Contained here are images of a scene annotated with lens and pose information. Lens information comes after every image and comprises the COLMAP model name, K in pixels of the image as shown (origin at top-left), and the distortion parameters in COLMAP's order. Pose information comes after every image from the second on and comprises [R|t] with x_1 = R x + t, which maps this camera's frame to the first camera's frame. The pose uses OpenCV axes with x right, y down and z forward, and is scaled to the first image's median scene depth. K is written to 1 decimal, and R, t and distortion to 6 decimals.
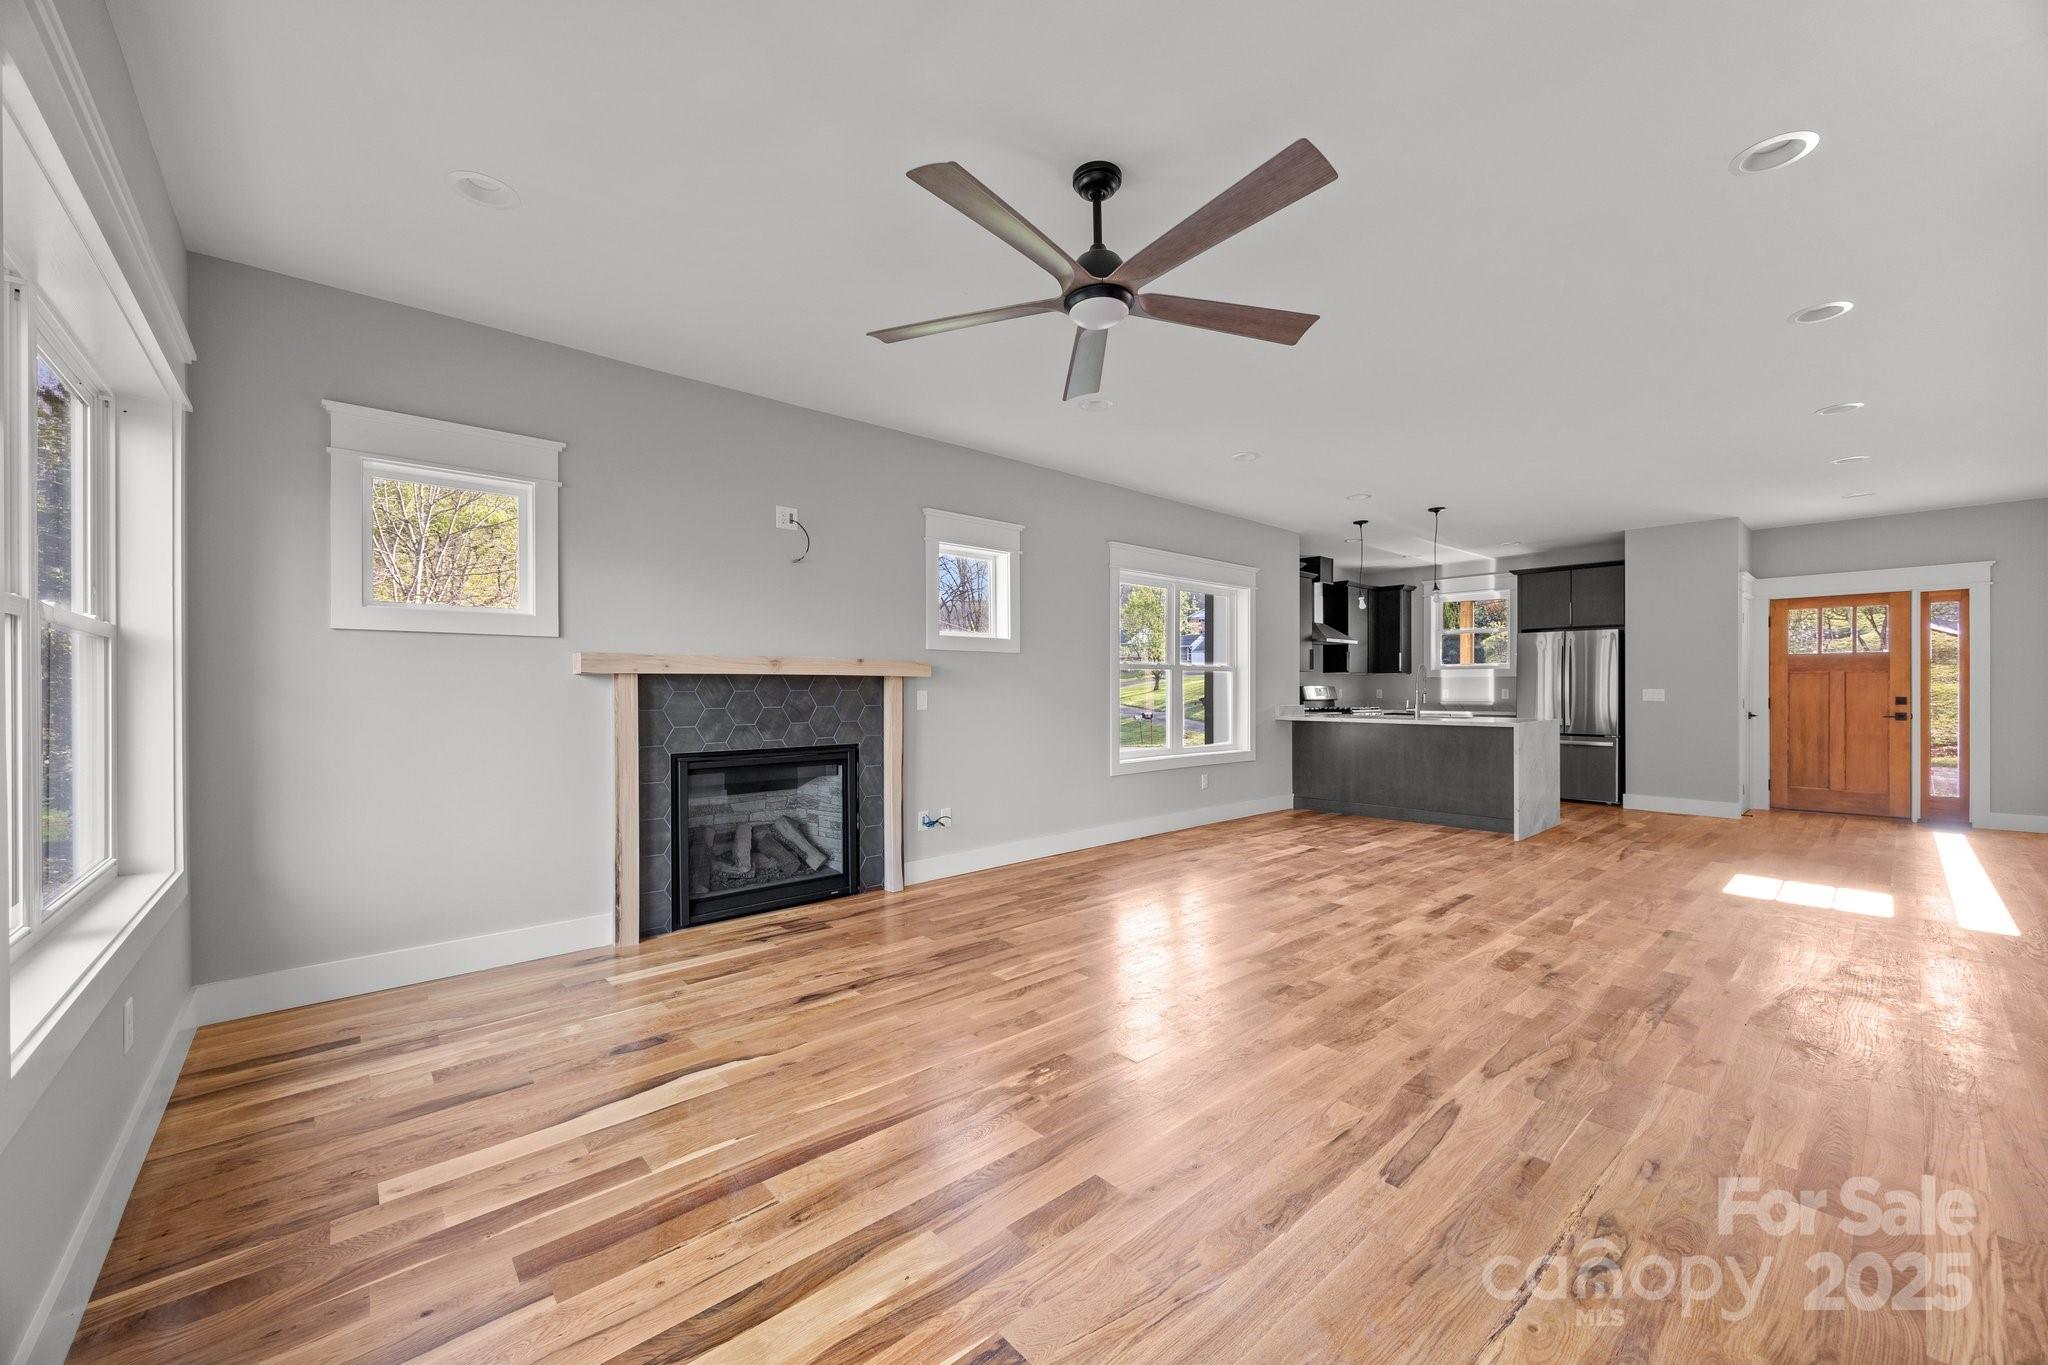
lens RADIAL K [[784.5, 0, 1028.1], [0, 784.5, 688.9], [0, 0, 1]] dist [-0.002679, -0.000035]
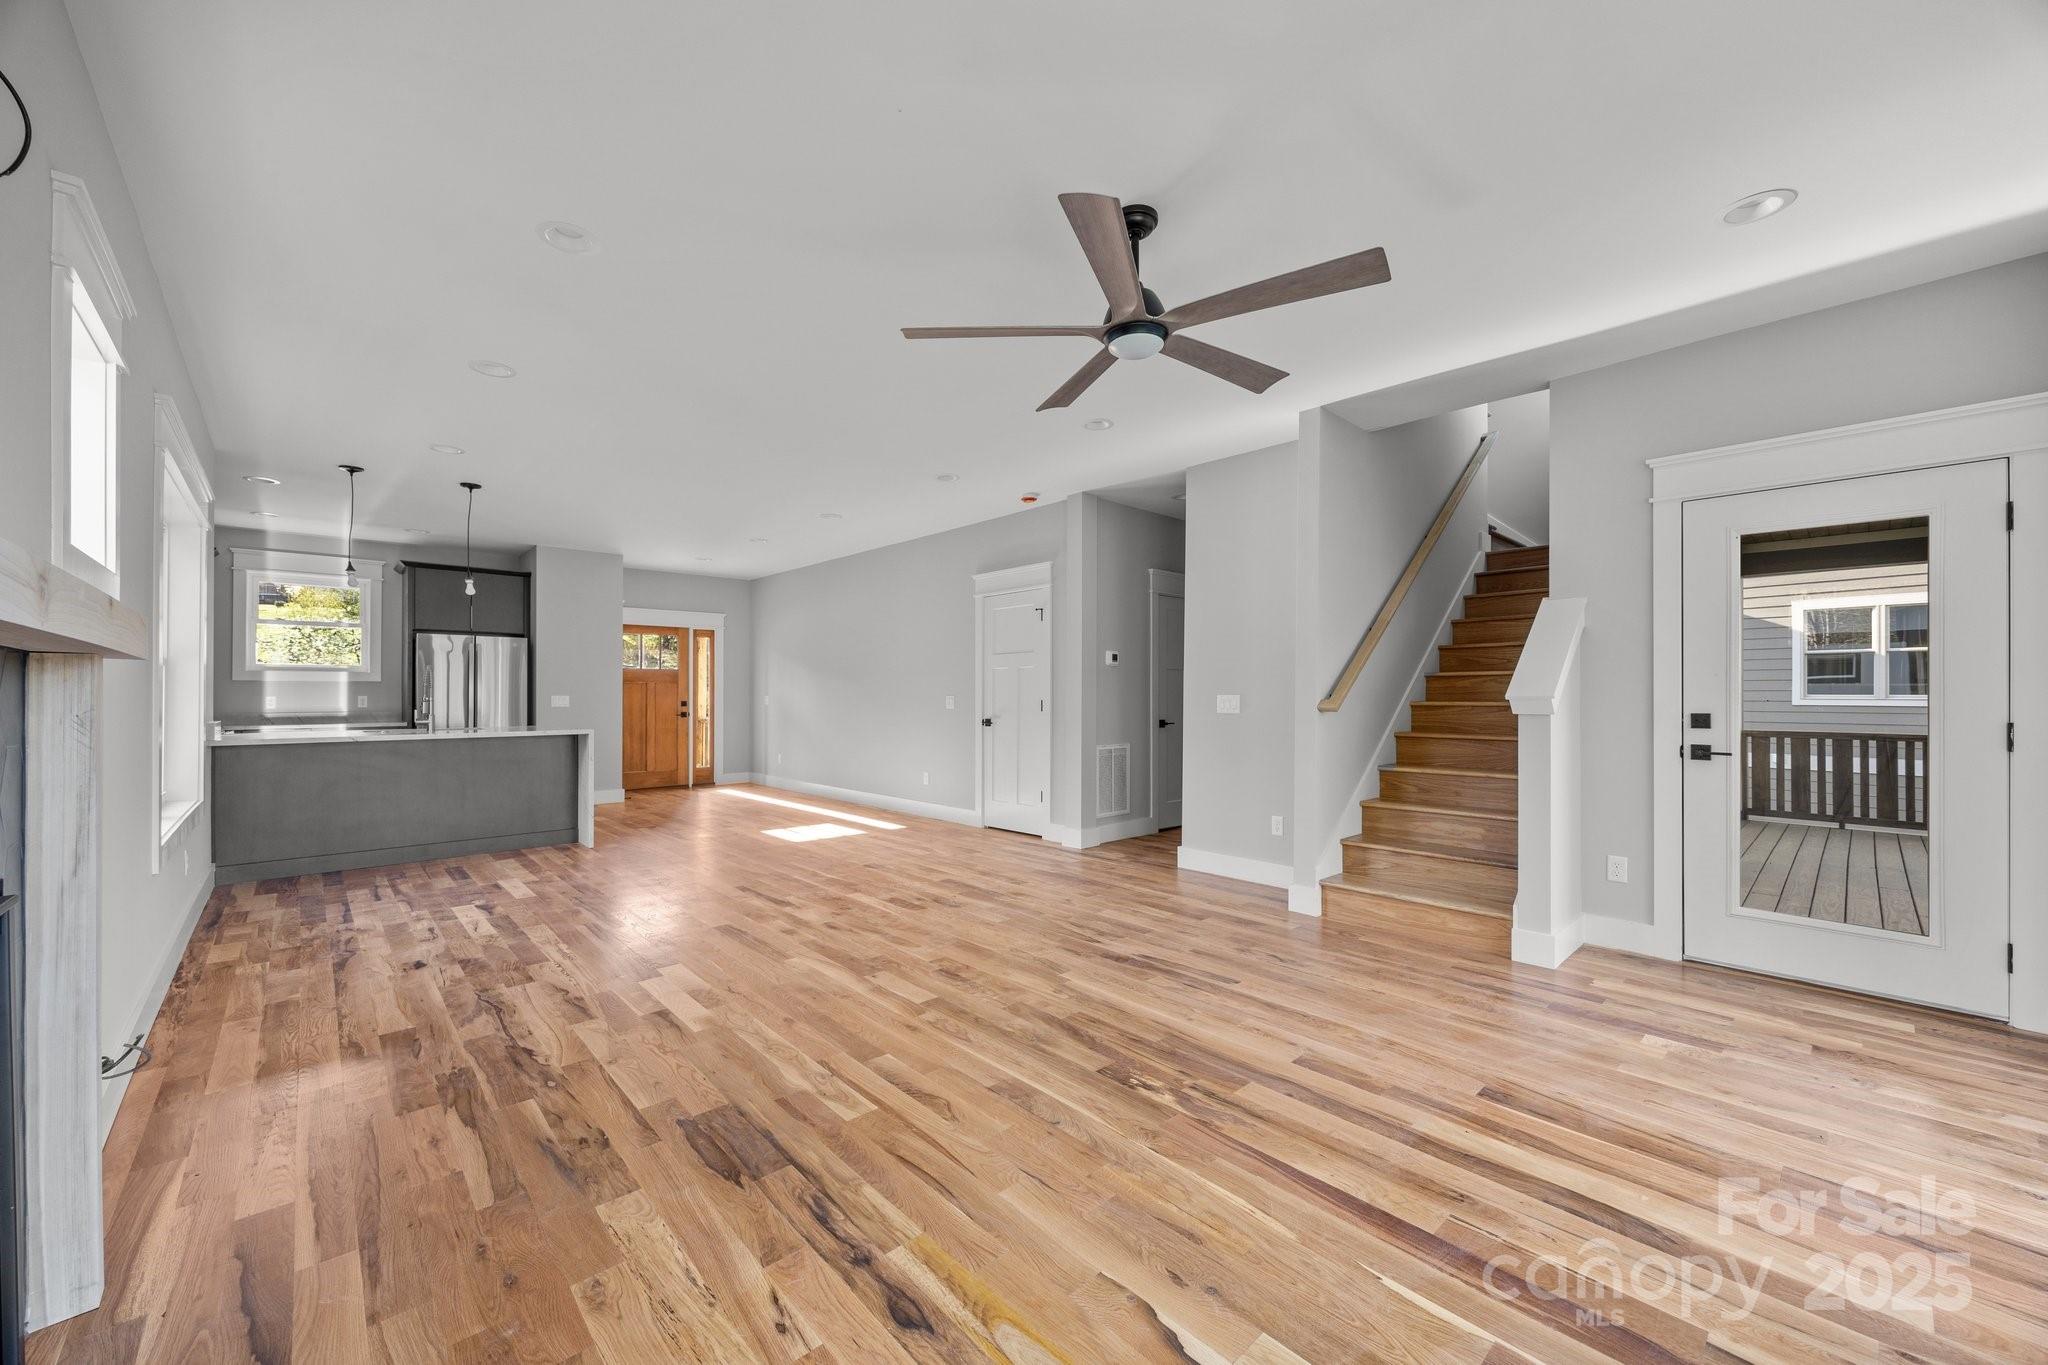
lens RADIAL K [[784.5, 0, 1026.2], [0, 784.5, 688.4], [0, 0, 1]] dist [-0.002679, -0.000035]
pose [[-0.021362, 0.010484, 0.999717, -0.703269], [-0.000174, 0.999945, -0.010490, 0.002544], [-0.999772, -0.000398, -0.021359, 0.842799]]
